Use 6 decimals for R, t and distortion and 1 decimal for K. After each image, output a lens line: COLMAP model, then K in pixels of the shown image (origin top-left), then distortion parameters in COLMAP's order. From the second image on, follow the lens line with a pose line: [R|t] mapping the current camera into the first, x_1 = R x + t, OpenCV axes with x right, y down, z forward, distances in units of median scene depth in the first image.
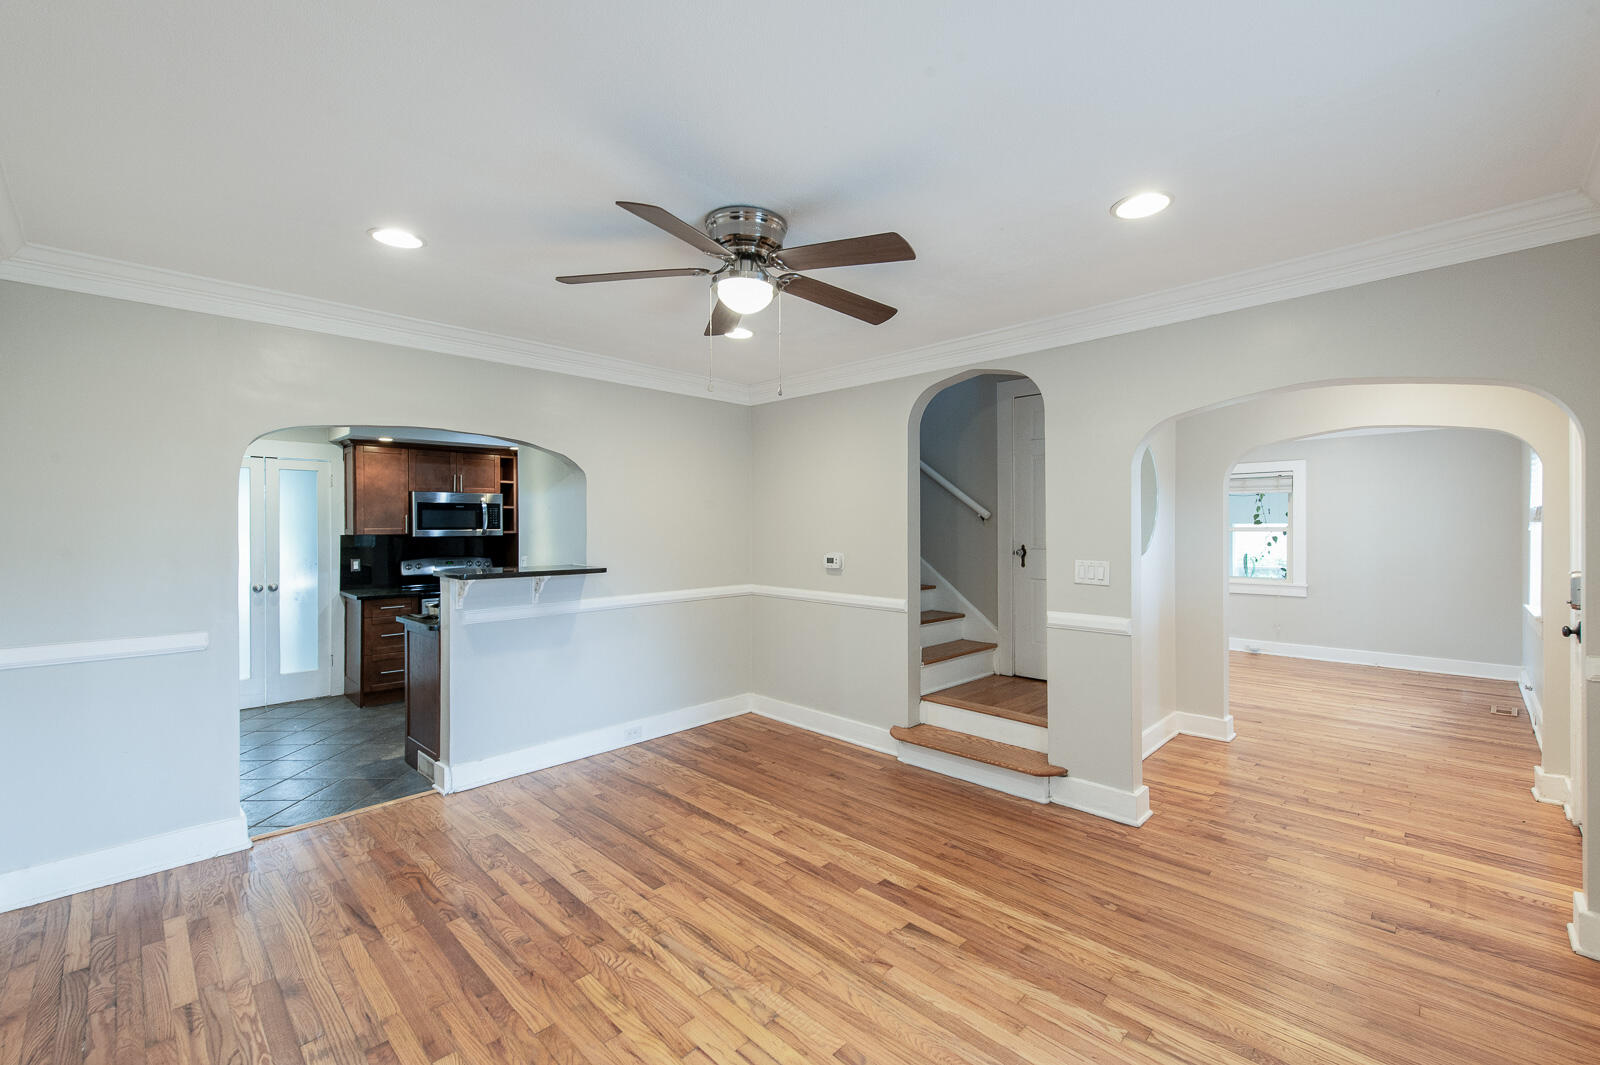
lens RADIAL K [[656.6, 0, 798.4], [0, 656.6, 525.7], [0, 0, 1]] dist [0.010779, -0.000361]
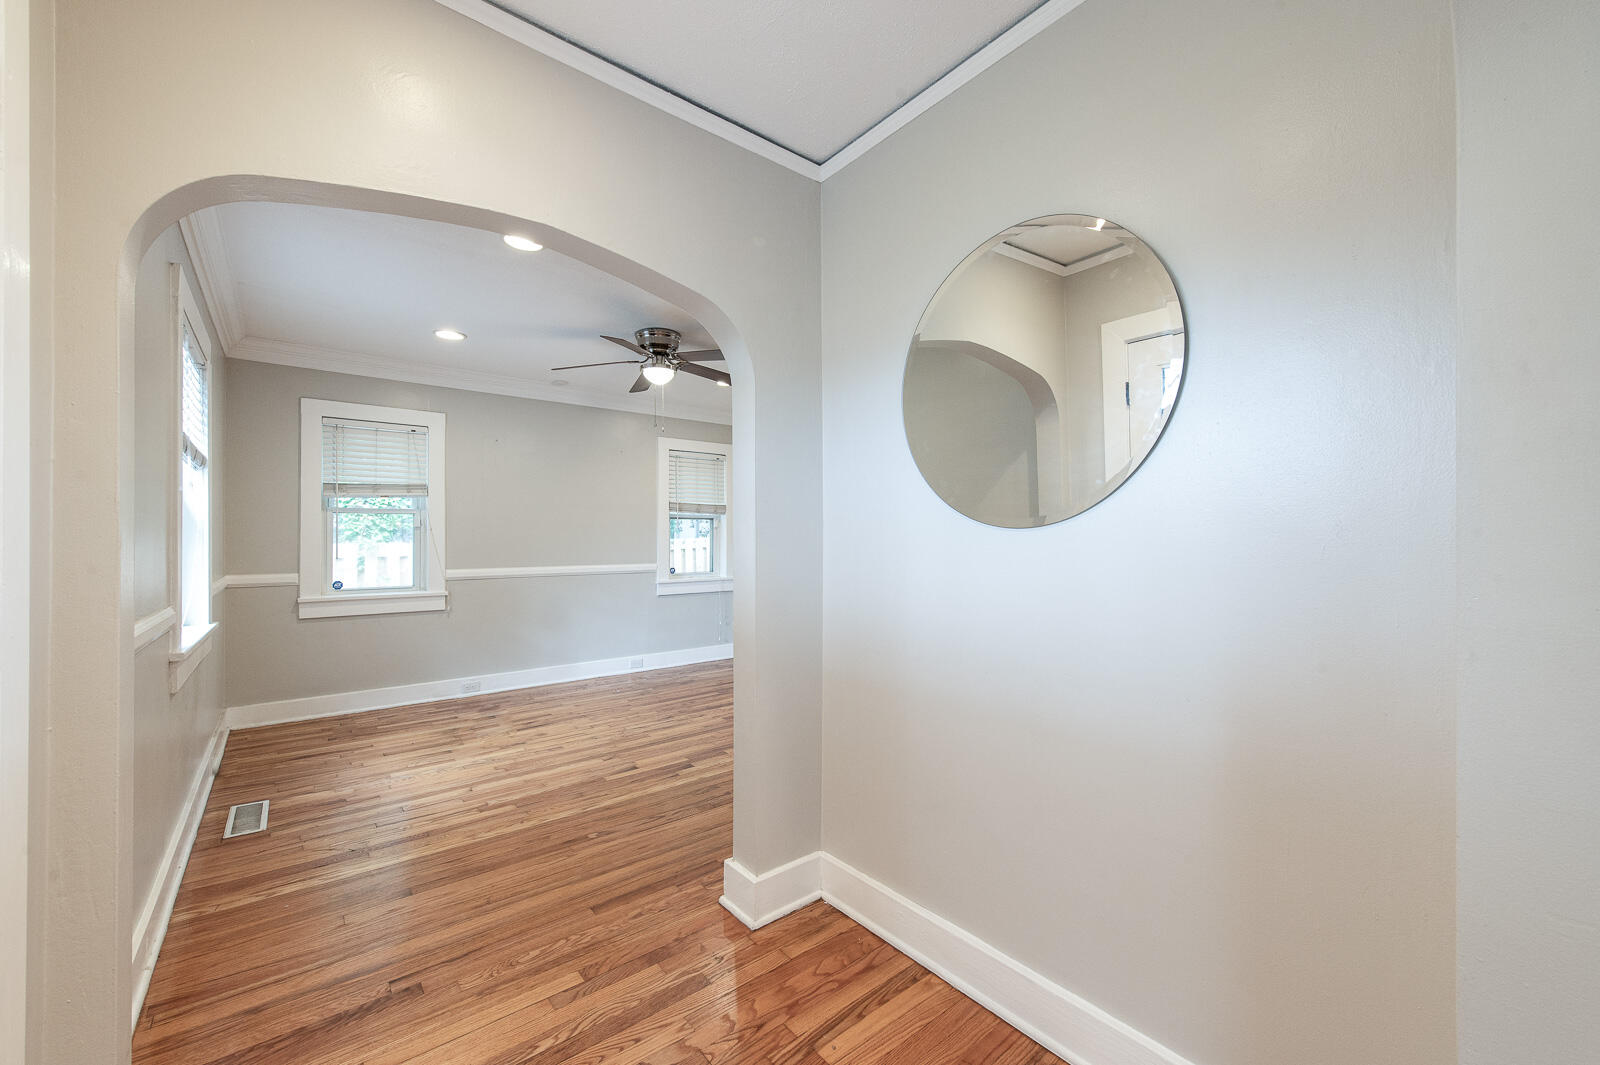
lens RADIAL K [[647.6, 0, 798.2], [0, 647.6, 535.2], [0, 0, 1]] dist [0.007998, -0.000175]
pose [[-0.117730, -0.002961, -0.993041, 1.594532], [0.003090, 0.999990, -0.003348, 0.094862], [0.993041, -0.003463, -0.117719, 1.561302]]
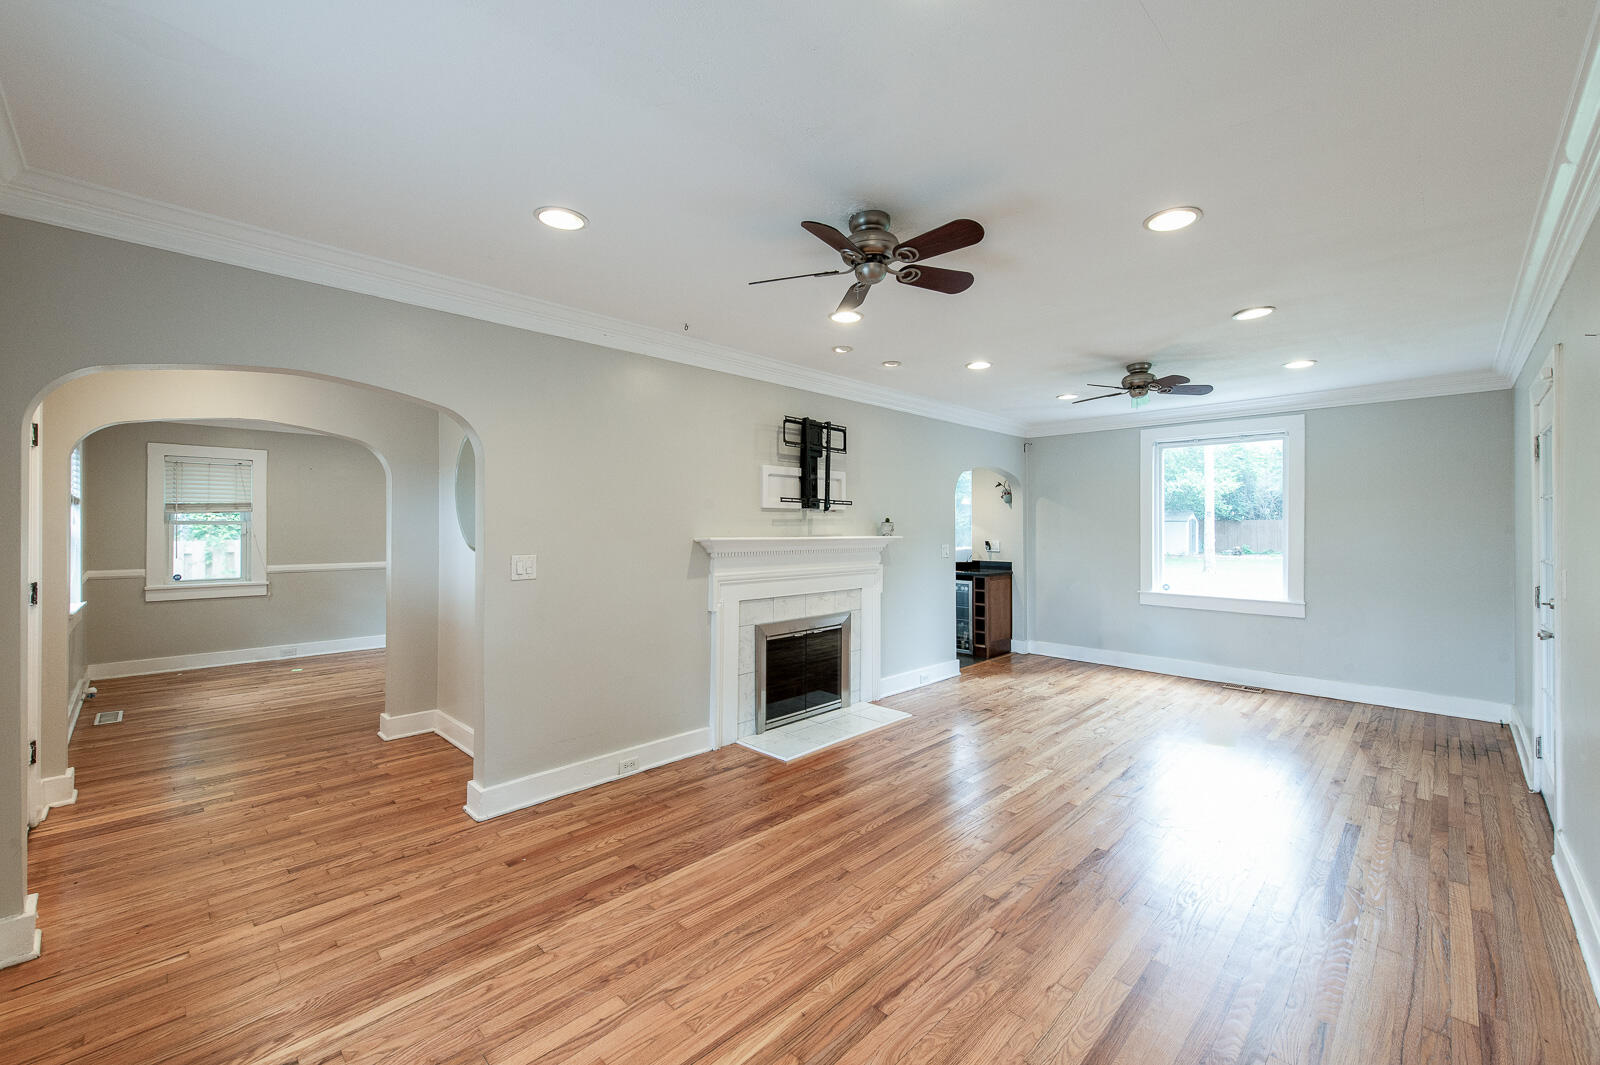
lens RADIAL K [[656.6, 0, 798.4], [0, 656.6, 525.7], [0, 0, 1]] dist [0.010779, -0.000361]
pose [[-0.000611, 0.000424, -1.000000, 2.570136], [-0.000524, 1.000000, 0.000424, 0.016491], [1.000000, 0.000524, -0.000611, 2.541709]]
